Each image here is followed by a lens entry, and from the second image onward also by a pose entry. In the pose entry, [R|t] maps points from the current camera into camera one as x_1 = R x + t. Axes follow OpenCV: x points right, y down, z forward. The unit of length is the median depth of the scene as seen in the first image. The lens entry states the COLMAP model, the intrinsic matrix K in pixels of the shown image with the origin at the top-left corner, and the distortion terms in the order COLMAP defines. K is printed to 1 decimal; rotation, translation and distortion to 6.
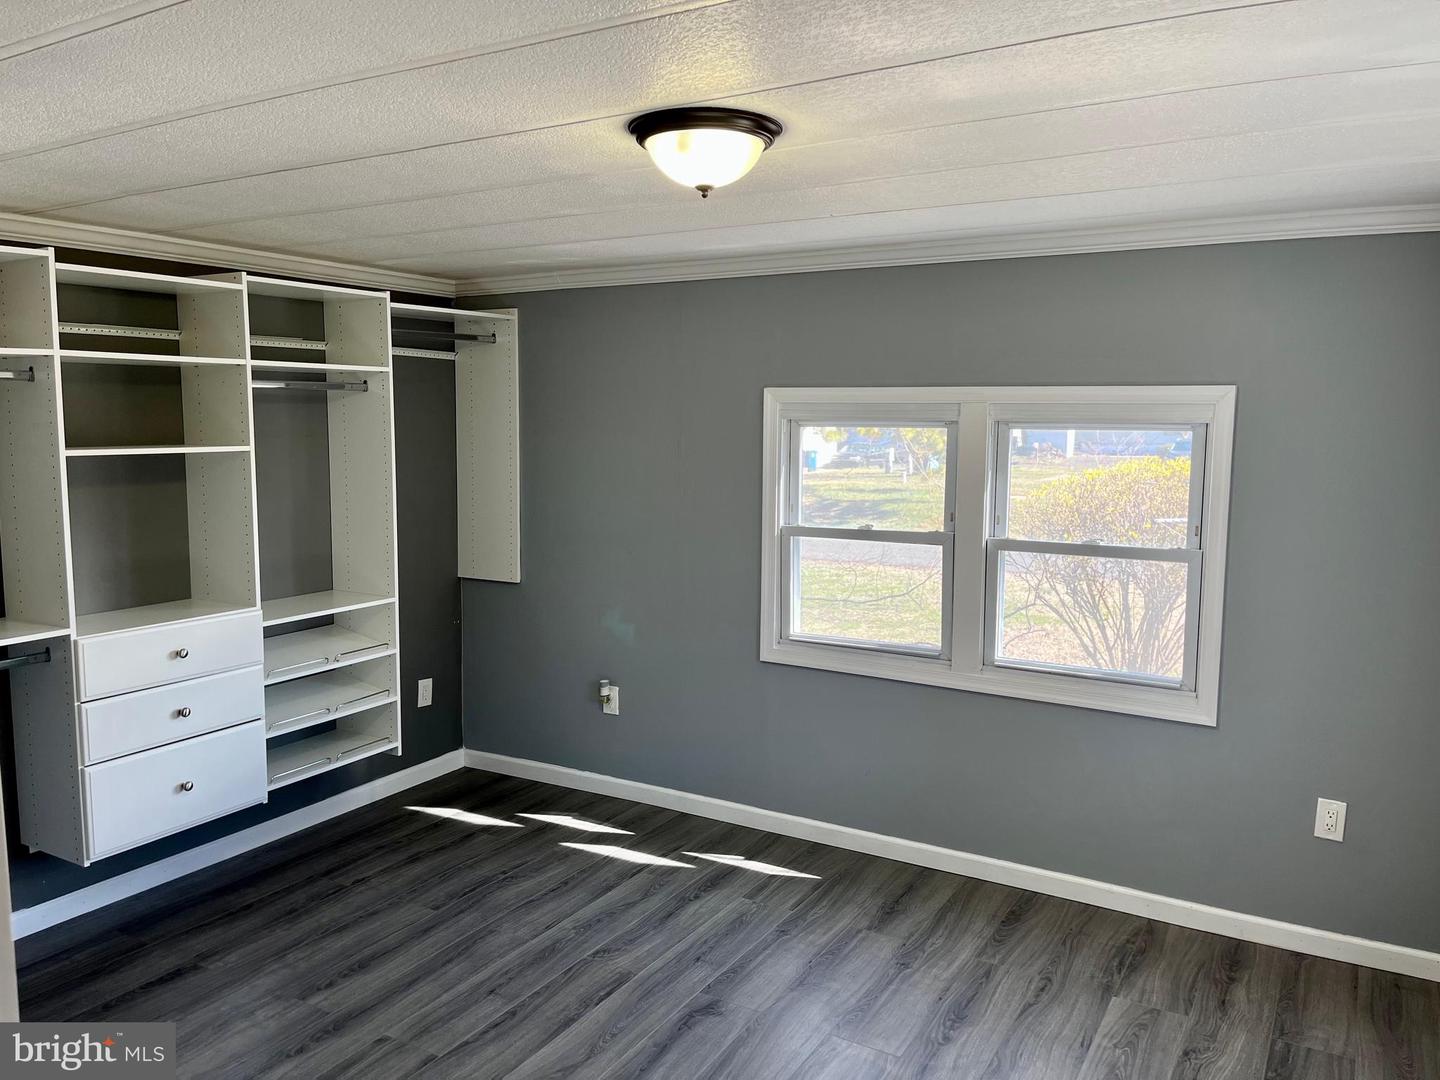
lens RADIAL K [[1093.2, 0, 720.6], [0, 1093.2, 550.1], [0, 0, 1]] dist [0.076304, -0.106974]
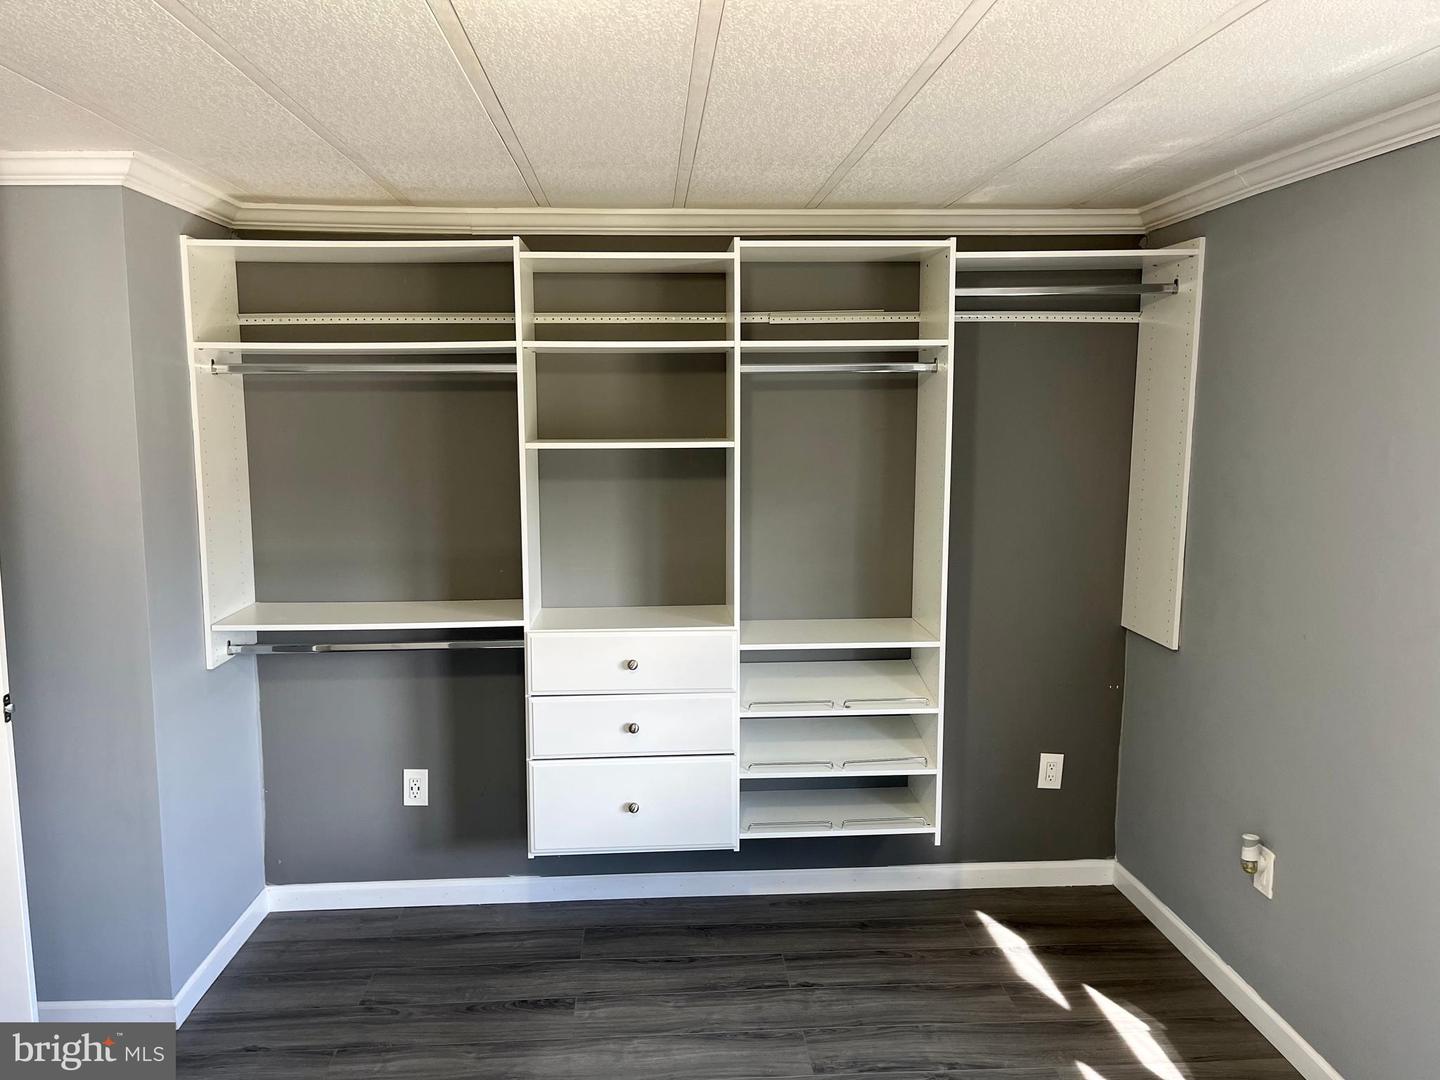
lens RADIAL K [[1093.2, 0, 720.6], [0, 1093.2, 550.1], [0, 0, 1]] dist [0.076304, -0.106974]
pose [[0.552839, 0.107534, -0.826321, 0.255680], [-0.094532, 0.993330, 0.066022, -0.059065], [0.827909, 0.041614, 0.559317, 0.465641]]
